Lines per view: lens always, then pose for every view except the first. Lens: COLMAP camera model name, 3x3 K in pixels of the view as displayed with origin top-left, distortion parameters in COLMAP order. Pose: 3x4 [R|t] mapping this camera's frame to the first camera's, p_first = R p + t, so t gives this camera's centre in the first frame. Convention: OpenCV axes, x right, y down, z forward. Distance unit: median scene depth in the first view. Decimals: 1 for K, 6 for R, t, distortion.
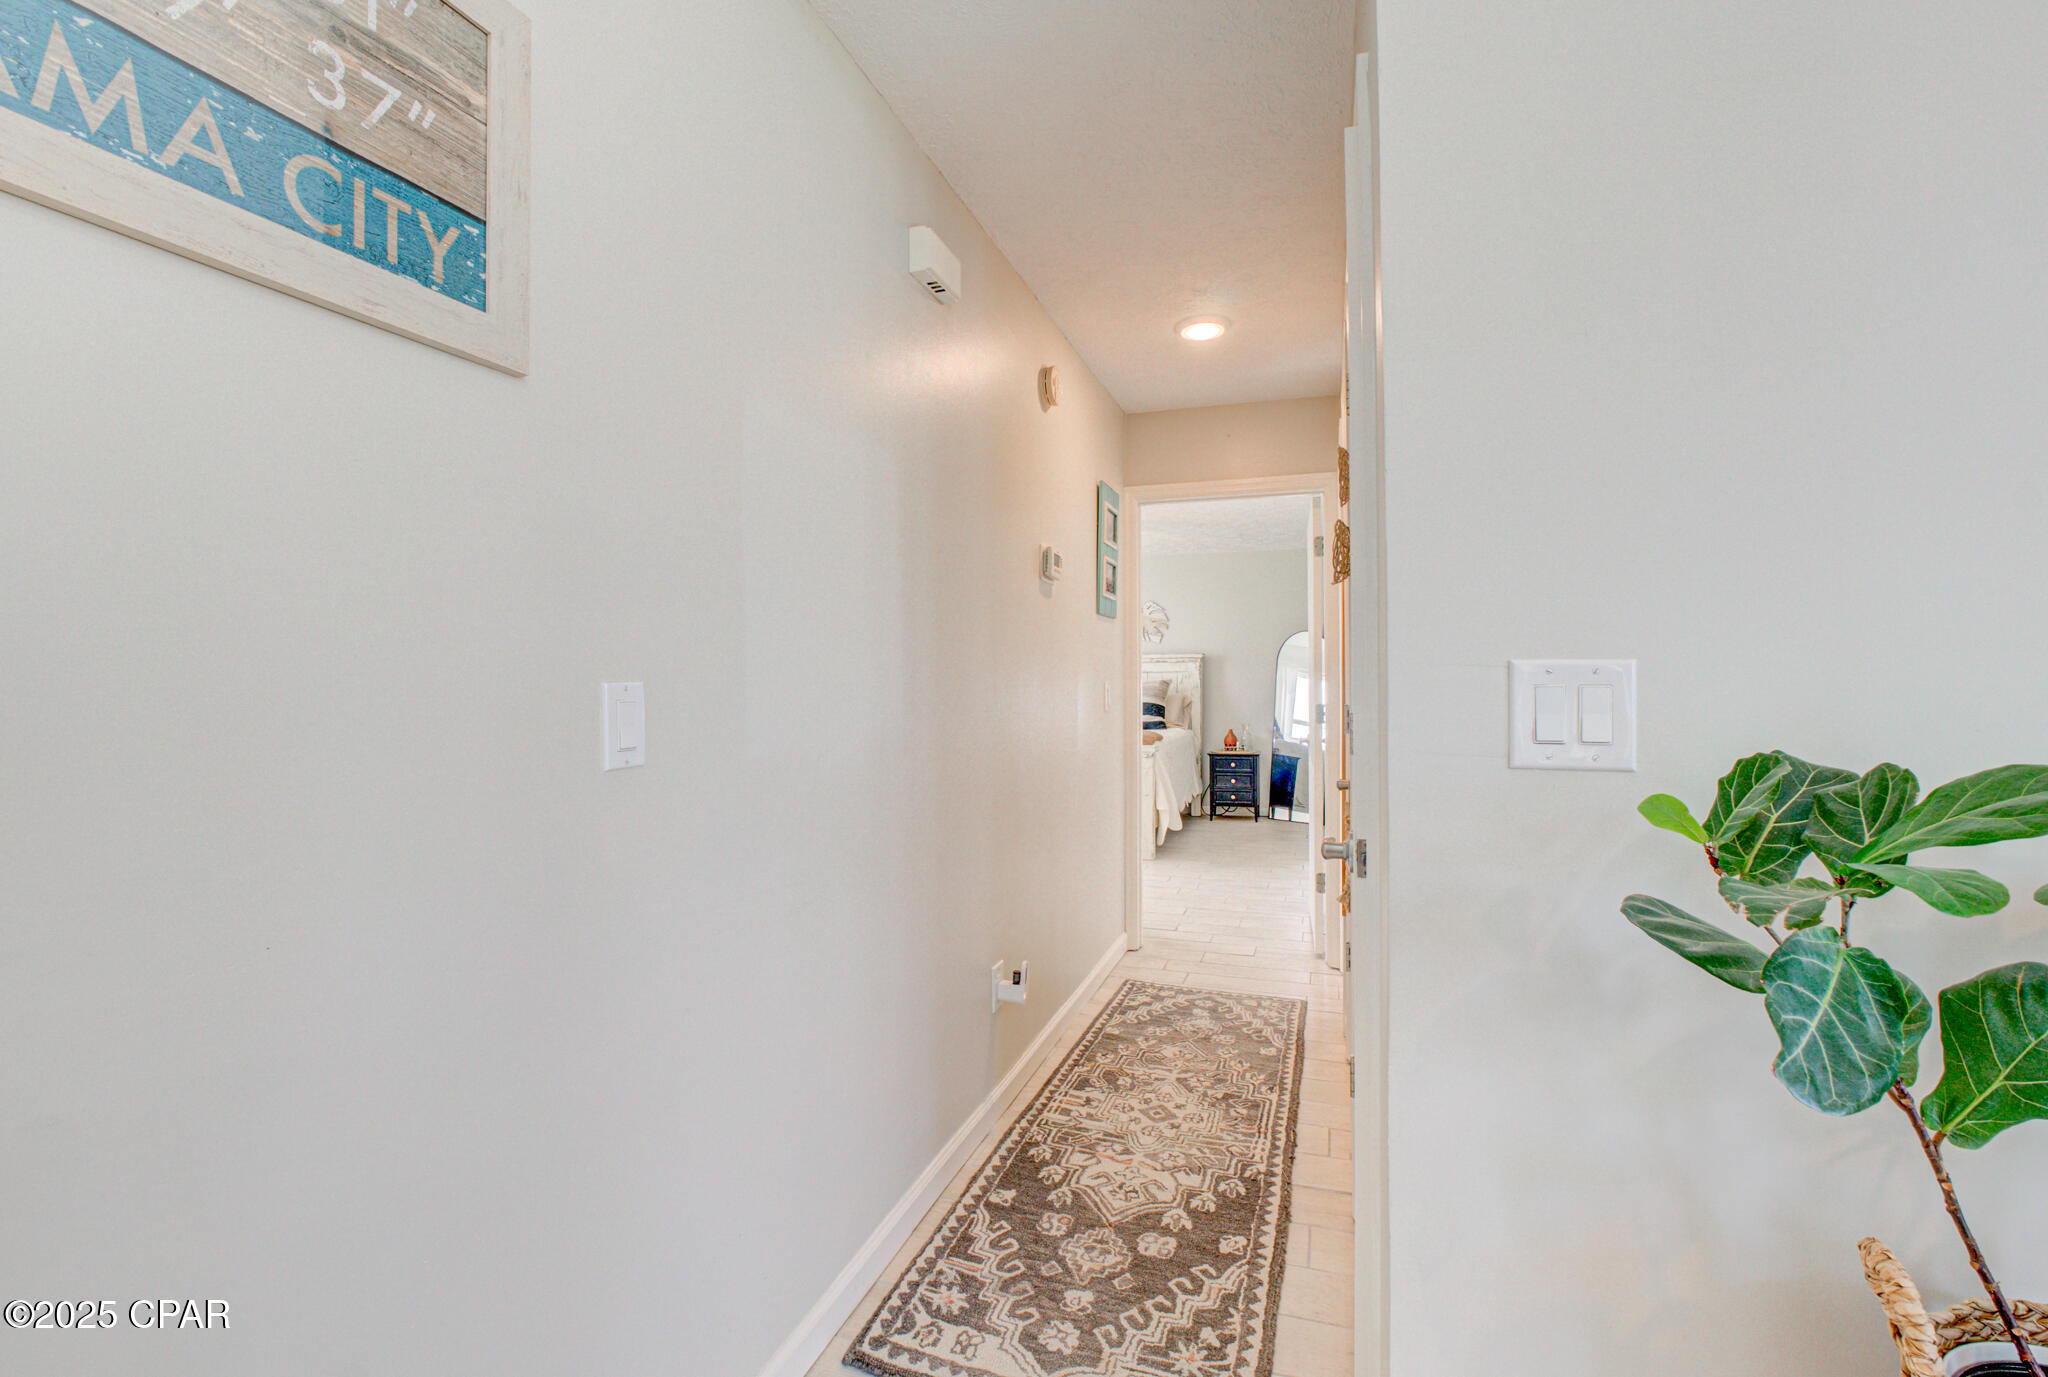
lens RADIAL K [[900.7, 0, 1107.3], [0, 900.7, 687.4], [0, 0, 1]] dist [-0.021606, 0.002129]
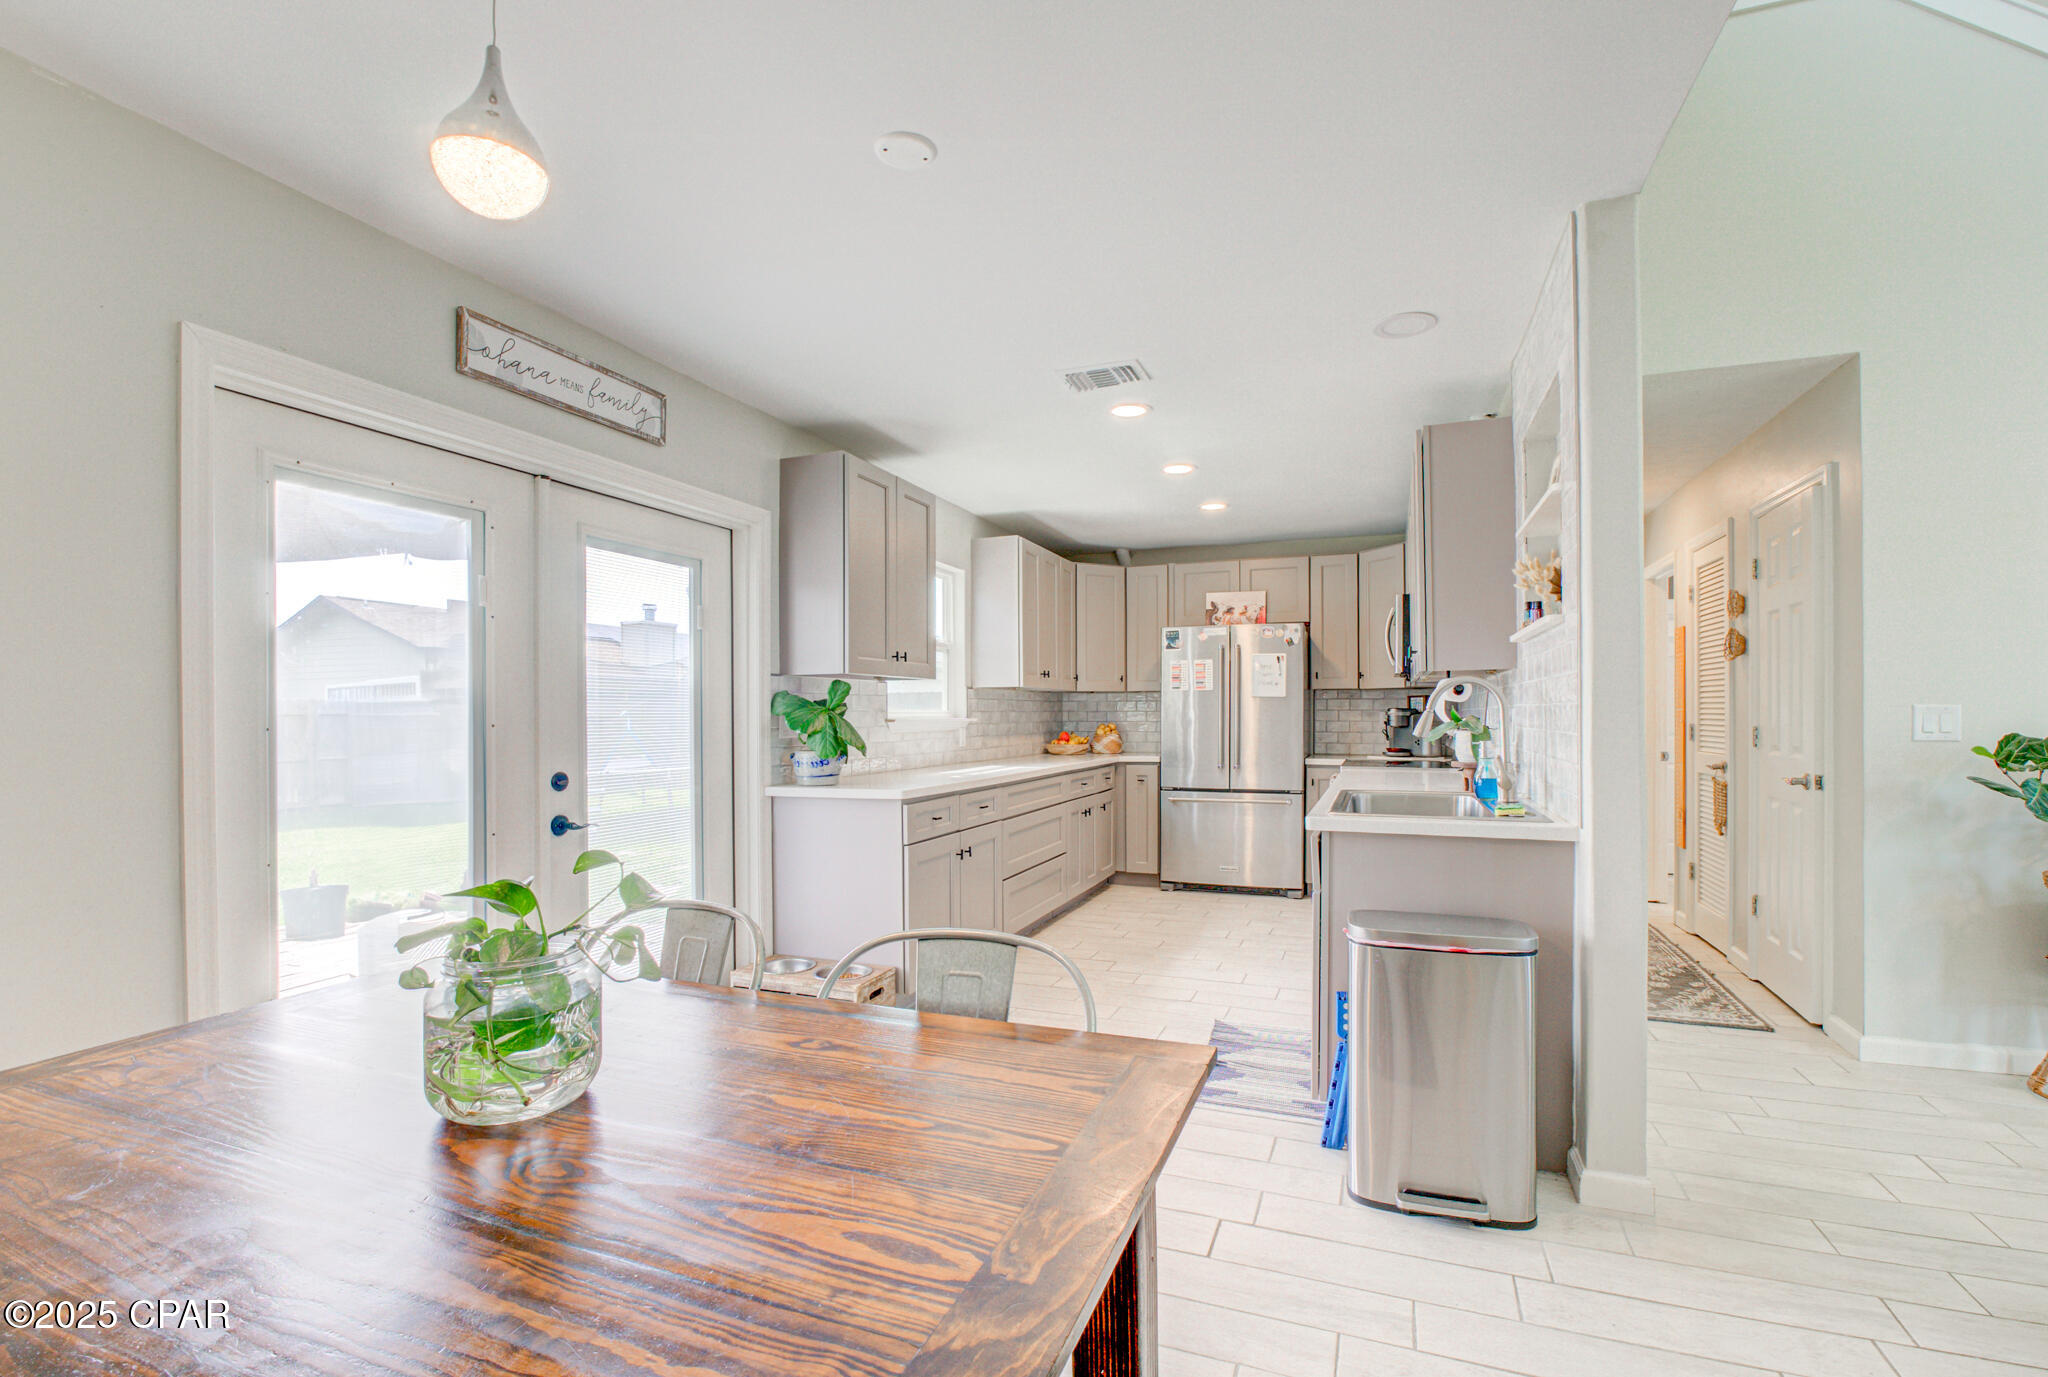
lens RADIAL K [[900.7, 0, 1095.6], [0, 900.7, 724.4], [0, 0, 1]] dist [-0.021606, 0.002129]
pose [[0.997565, 0.001129, -0.069740, -2.497338], [-0.000145, 0.999900, 0.014112, -0.006689], [0.069749, -0.014067, 0.997465, -2.577931]]
